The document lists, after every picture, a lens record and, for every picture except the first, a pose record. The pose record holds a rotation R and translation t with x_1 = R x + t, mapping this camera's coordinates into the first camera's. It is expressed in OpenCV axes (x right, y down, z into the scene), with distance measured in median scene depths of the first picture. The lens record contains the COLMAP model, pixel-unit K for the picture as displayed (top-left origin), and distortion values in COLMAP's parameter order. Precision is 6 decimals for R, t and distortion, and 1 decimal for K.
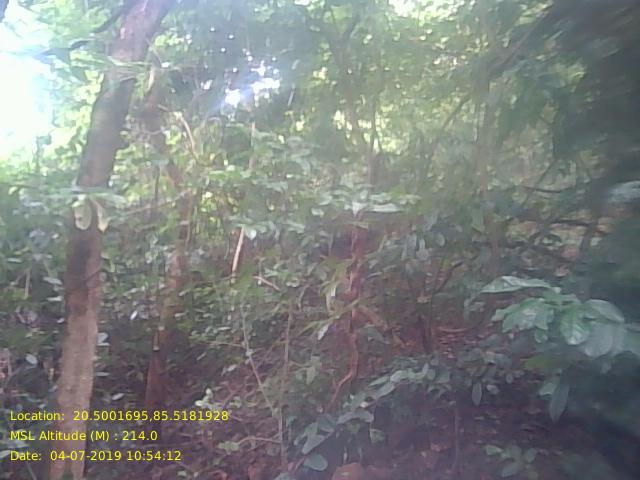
lens RADIAL K [[535.5, 0, 319.0], [0, 535.5, 238.9], [0, 0, 1]] dist [0.026612, -0.098250]
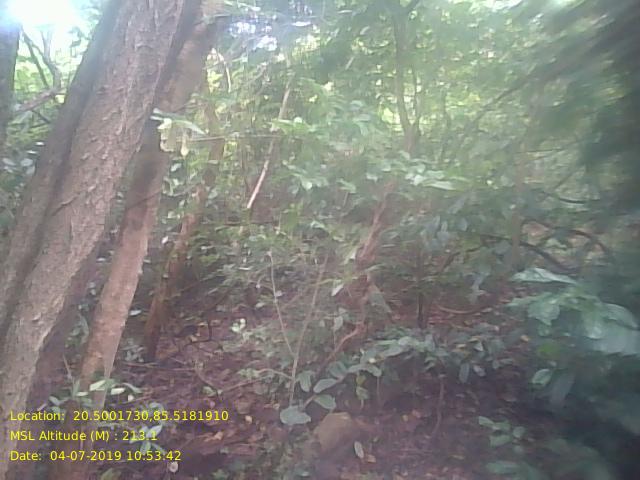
lens RADIAL K [[535.5, 0, 303.0], [0, 535.5, 241.4], [0, 0, 1]] dist [0.026612, -0.098250]
pose [[0.982001, 0.188328, 0.014360, -0.105595], [-0.188873, 0.979462, 0.070573, 0.021857], [-0.000774, -0.072014, 0.997403, -0.056993]]
